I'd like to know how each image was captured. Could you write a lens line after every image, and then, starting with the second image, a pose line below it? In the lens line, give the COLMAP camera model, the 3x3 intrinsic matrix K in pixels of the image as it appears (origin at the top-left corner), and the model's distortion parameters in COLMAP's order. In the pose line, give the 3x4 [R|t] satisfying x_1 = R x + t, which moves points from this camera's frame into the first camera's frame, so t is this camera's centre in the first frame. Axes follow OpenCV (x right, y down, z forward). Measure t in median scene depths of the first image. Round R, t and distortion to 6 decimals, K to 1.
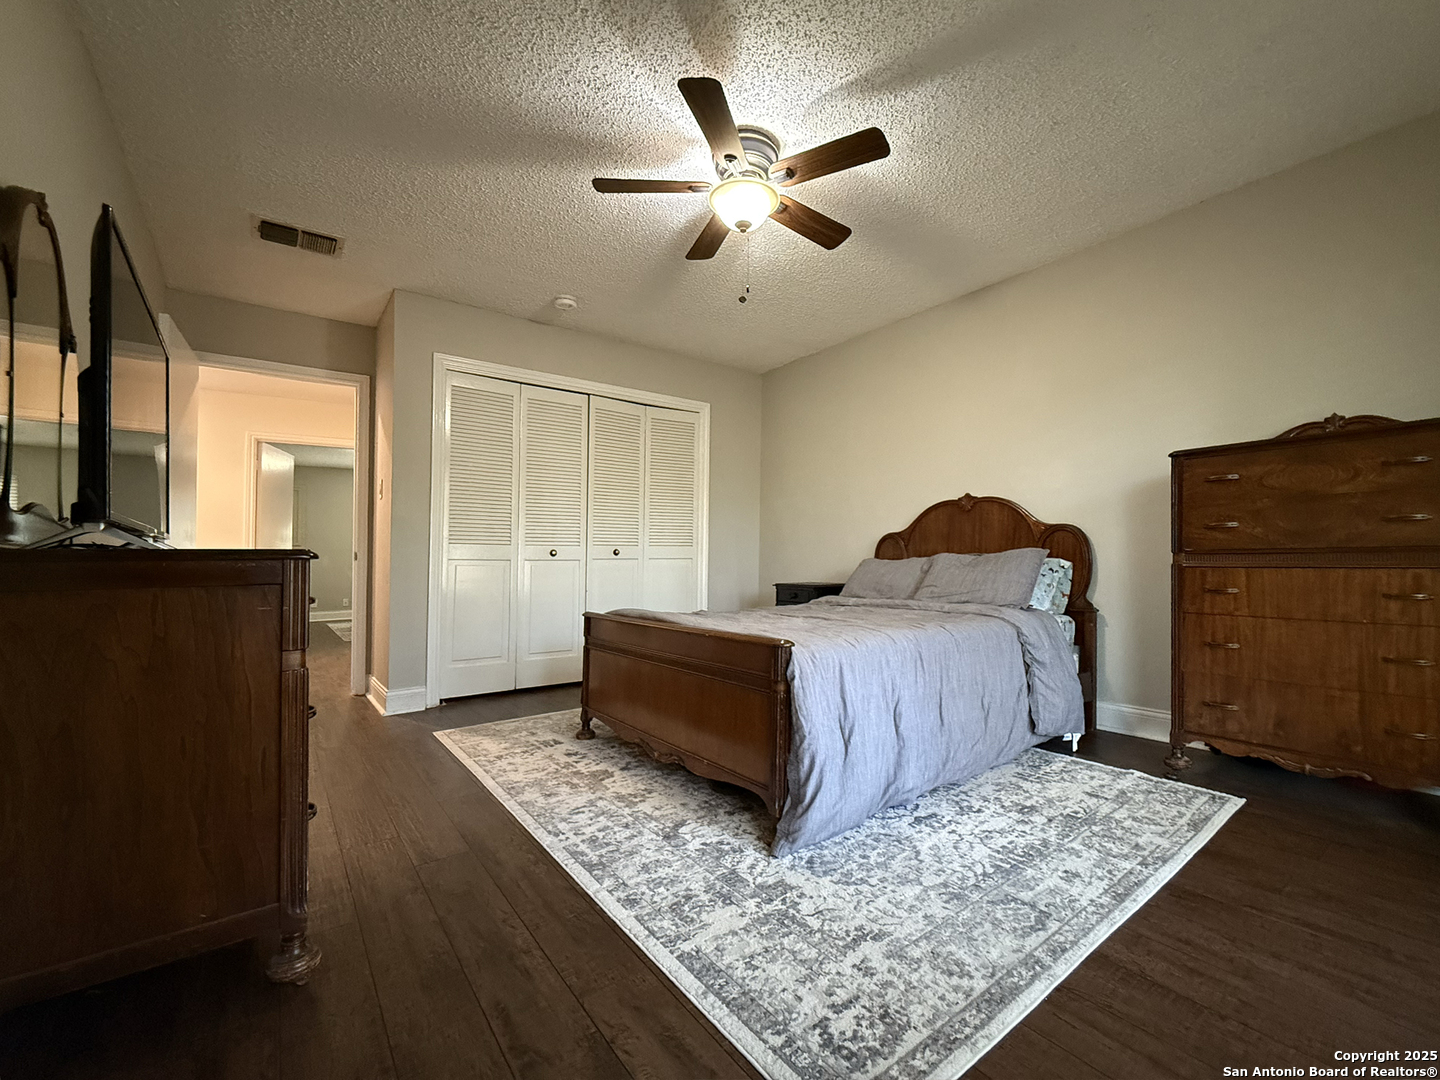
lens RADIAL K [[591.0, 0, 728.7], [0, 591.0, 562.3], [0, 0, 1]] dist [0.000366, 0.000000]
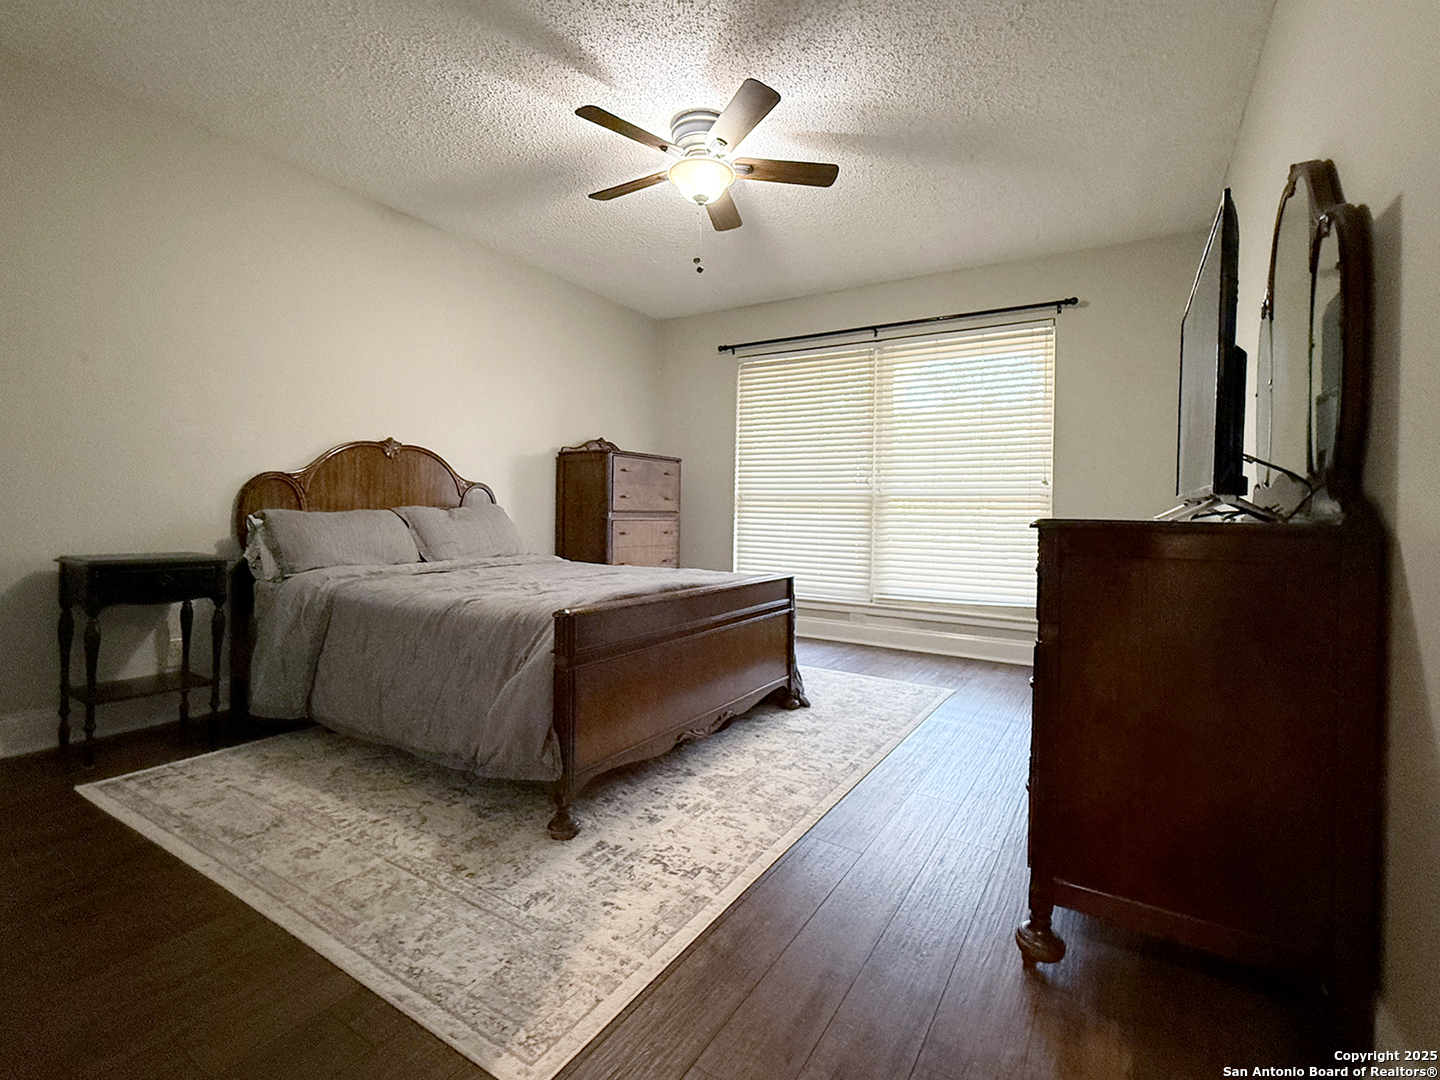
lens RADIAL K [[679.0, 0, 720.0], [0, 679.0, 540.0], [0, 0, 1]] dist [-0.000451, -0.000067]
pose [[-0.351045, -0.048711, 0.935091, -1.099964], [-0.020555, 0.998806, 0.044313, -0.026298], [-0.936133, -0.003665, -0.351627, 1.329888]]
